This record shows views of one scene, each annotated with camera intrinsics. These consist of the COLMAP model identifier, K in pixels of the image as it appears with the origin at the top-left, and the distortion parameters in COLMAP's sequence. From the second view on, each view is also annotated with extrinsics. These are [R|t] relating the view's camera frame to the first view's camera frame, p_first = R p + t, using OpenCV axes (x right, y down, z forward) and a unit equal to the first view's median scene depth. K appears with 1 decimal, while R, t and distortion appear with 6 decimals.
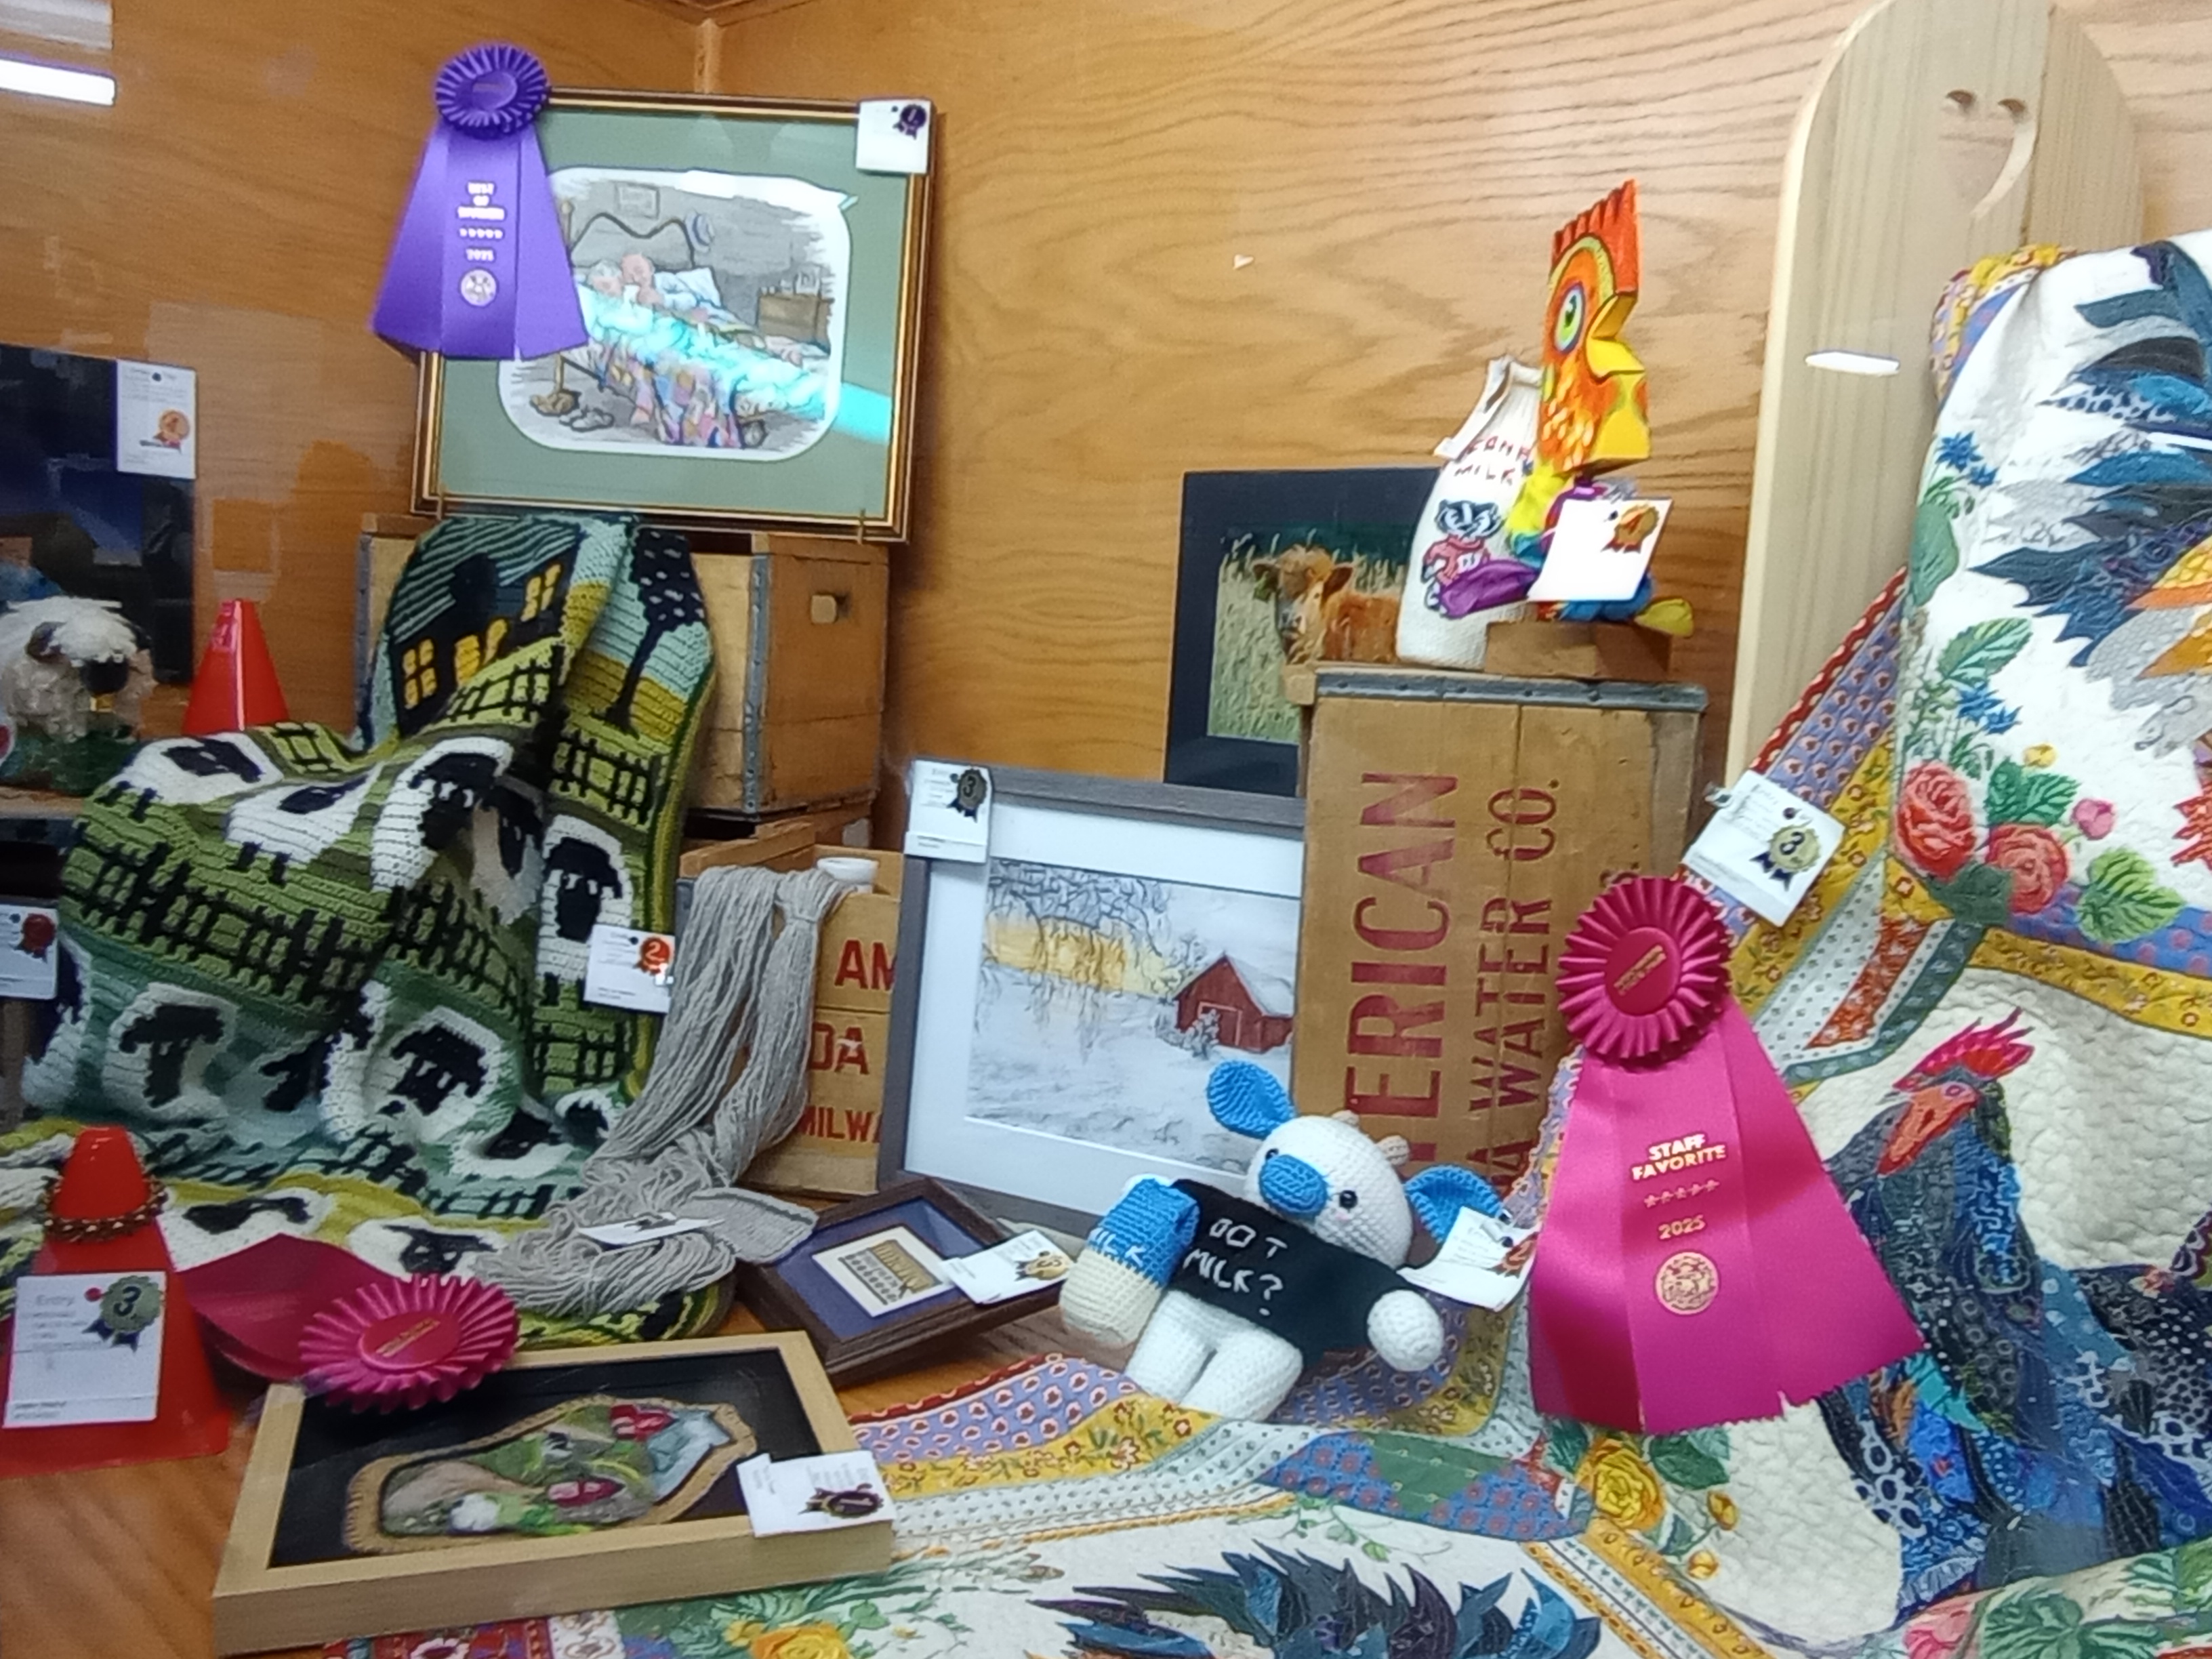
lens RADIAL K [[1806.7, 0, 1107.4], [0, 1806.7, 840.7], [0, 0, 1]] dist [-0.025251, 0.023888]
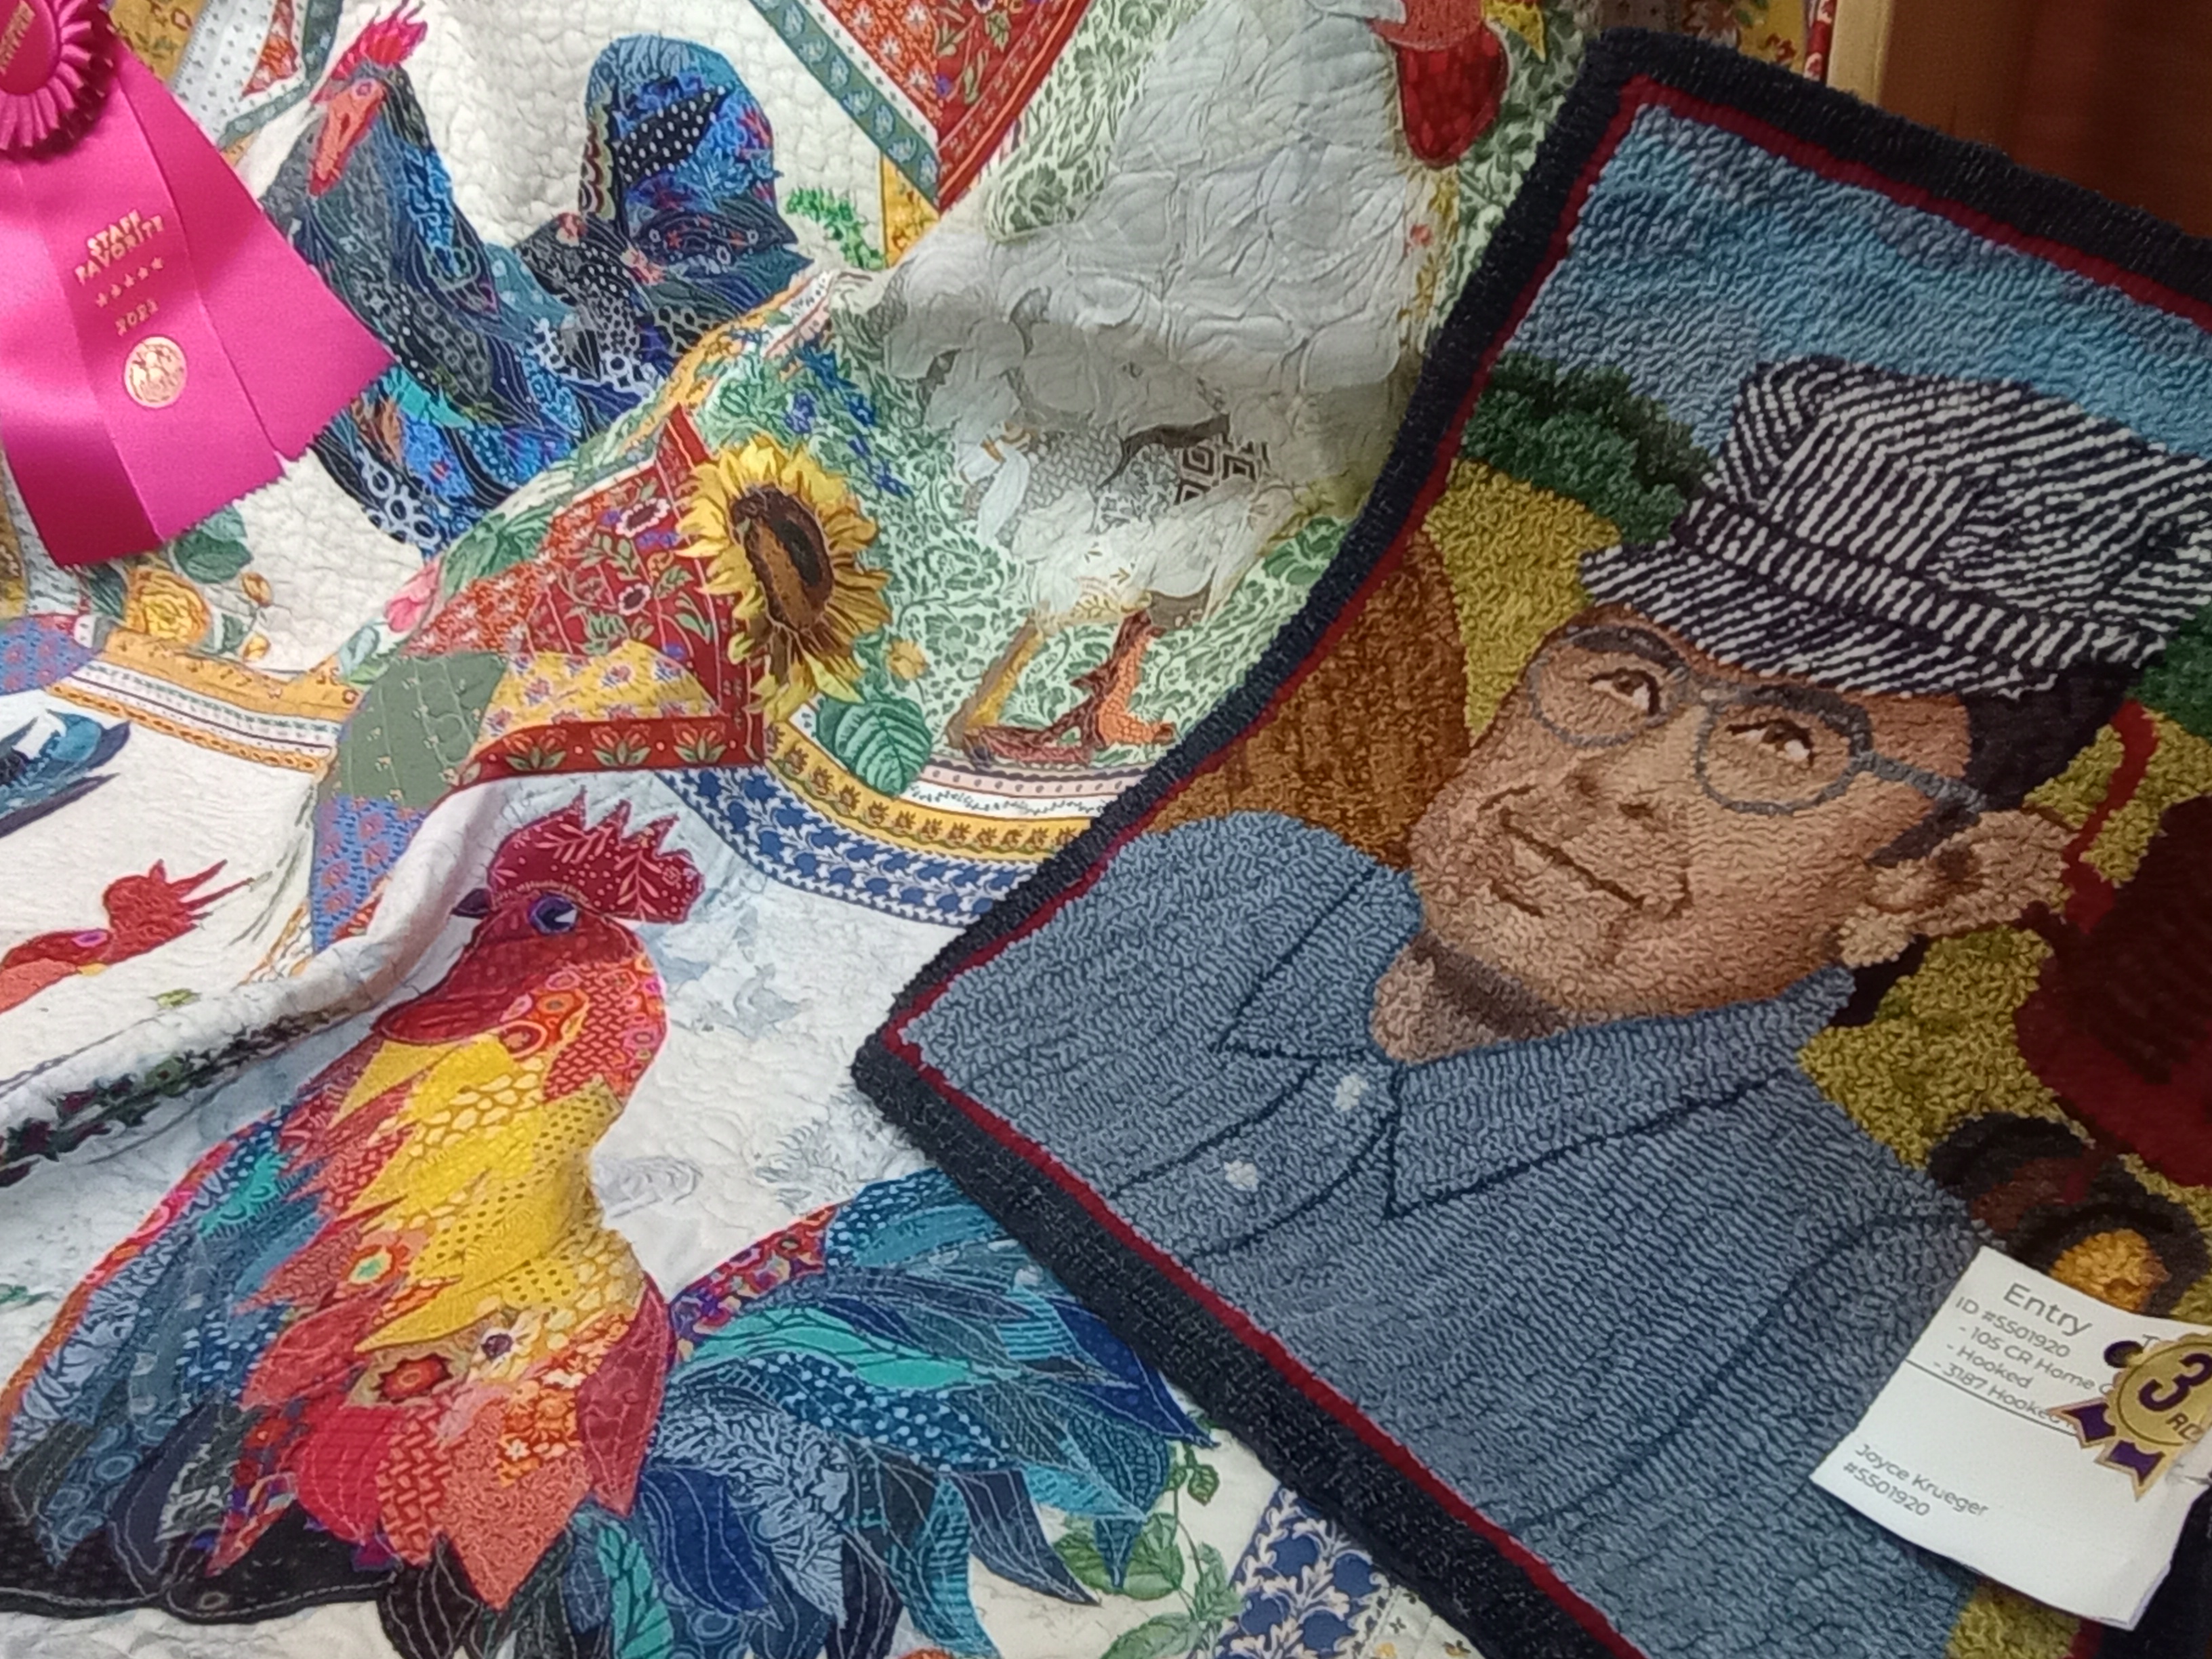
lens RADIAL K [[1806.7, 0, 1143.5], [0, 1806.7, 867.0], [0, 0, 1]] dist [-0.025251, 0.023888]
pose [[0.793623, -0.361823, 0.489128, 0.166256], [0.155525, 0.897882, 0.411849, 0.157256], [-0.588195, -0.250781, 0.768853, -0.045175]]
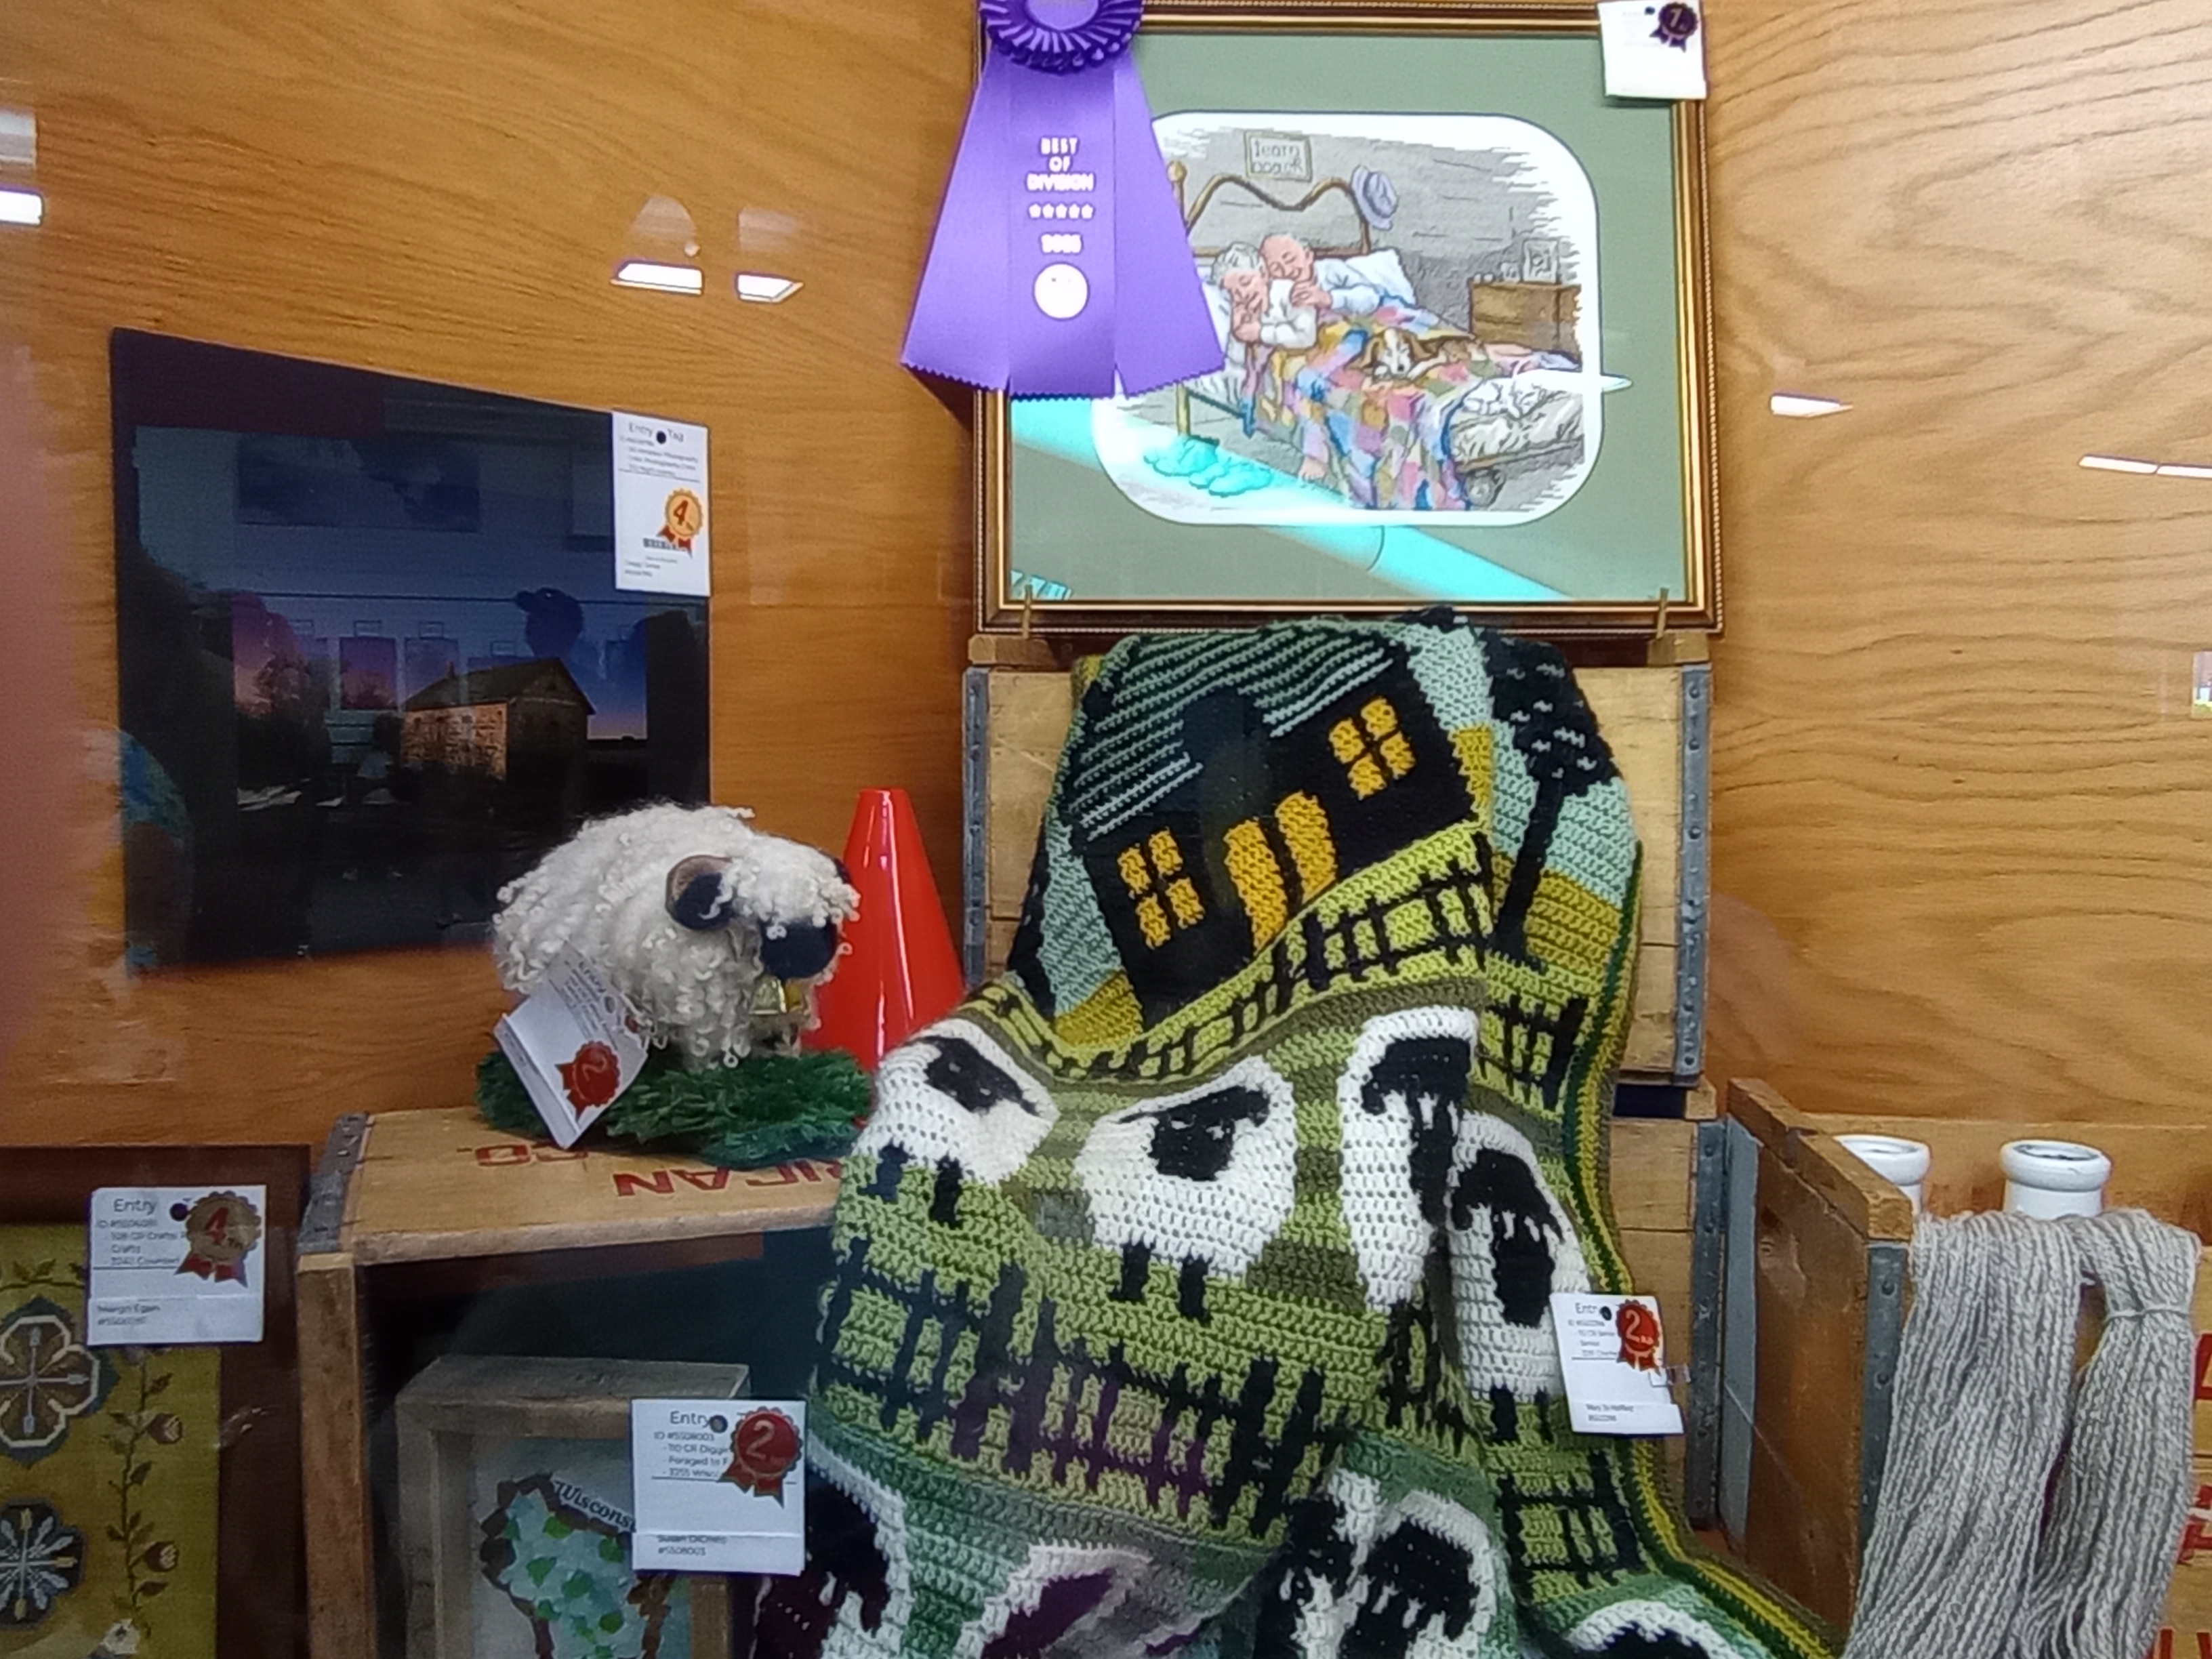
lens RADIAL K [[1806.7, 0, 1112.0], [0, 1806.7, 847.7], [0, 0, 1]] dist [-0.025251, 0.023888]
pose [[0.996541, -0.063725, 0.053346, -0.646940], [0.066067, 0.996873, -0.043353, -0.121173], [-0.050416, 0.046727, 0.997635, 0.579385]]
